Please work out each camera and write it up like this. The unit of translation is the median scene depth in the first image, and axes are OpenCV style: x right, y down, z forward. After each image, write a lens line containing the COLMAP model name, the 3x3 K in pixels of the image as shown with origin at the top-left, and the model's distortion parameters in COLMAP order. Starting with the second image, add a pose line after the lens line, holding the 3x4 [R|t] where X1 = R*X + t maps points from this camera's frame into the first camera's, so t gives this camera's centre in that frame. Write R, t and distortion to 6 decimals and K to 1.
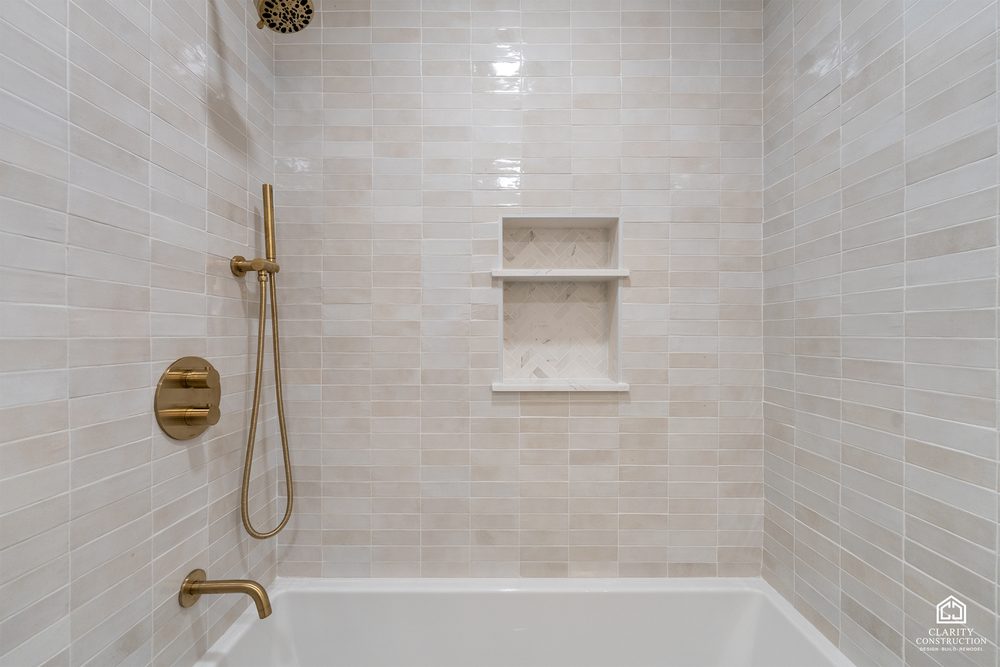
lens RADIAL K [[403.2, 0, 507.9], [0, 403.2, 344.3], [0, 0, 1]] dist [0.002158, -0.000034]
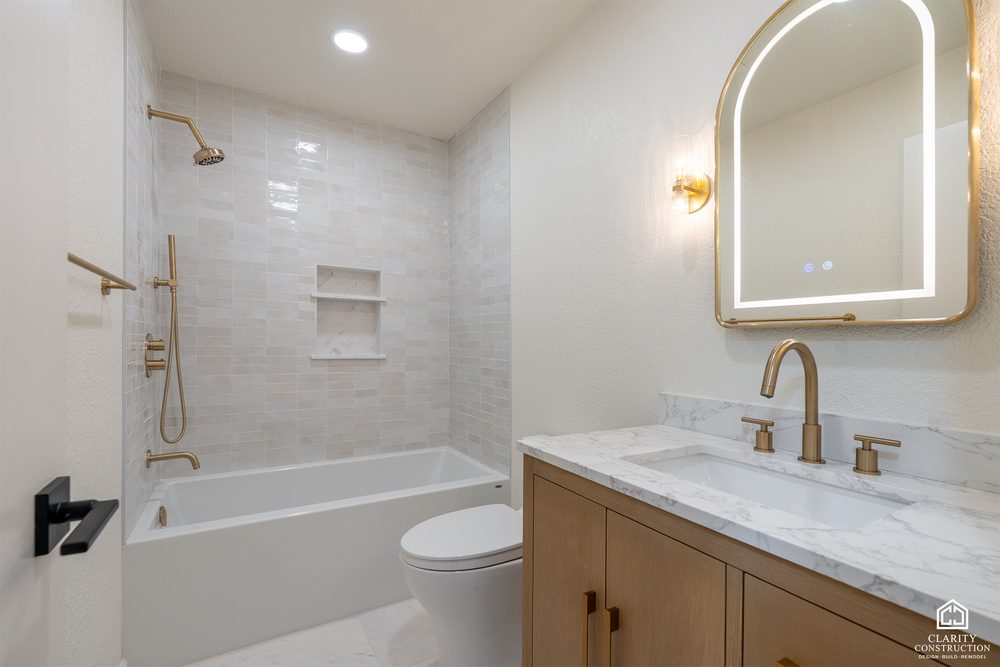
lens RADIAL K [[424.5, 0, 508.2], [0, 424.5, 348.7], [0, 0, 1]] dist [0.001320, -0.000506]
pose [[0.848115, 0.002947, 0.529804, -0.299491], [-0.001004, 0.999992, -0.003956, 0.075231], [-0.529811, 0.002823, 0.848111, -1.105569]]
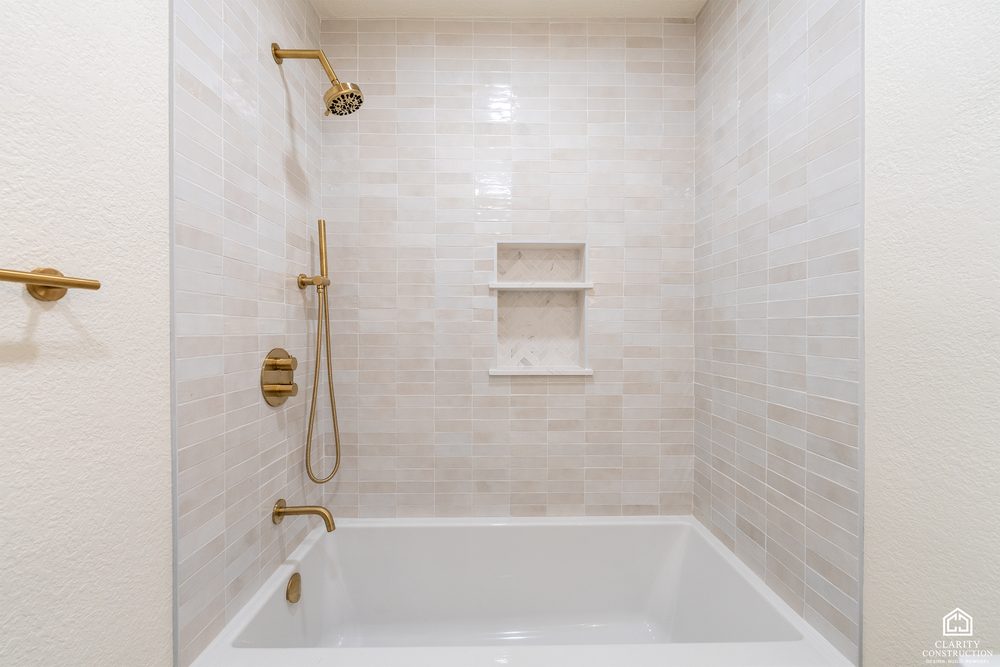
lens RADIAL K [[403.2, 0, 507.9], [0, 403.2, 344.3], [0, 0, 1]] dist [0.002158, -0.000034]
pose [[0.999663, 0.000408, 0.025971, -0.012368], [-0.000733, 0.999921, 0.012541, -0.000831], [-0.025963, -0.012556, 0.999584, -0.314278]]
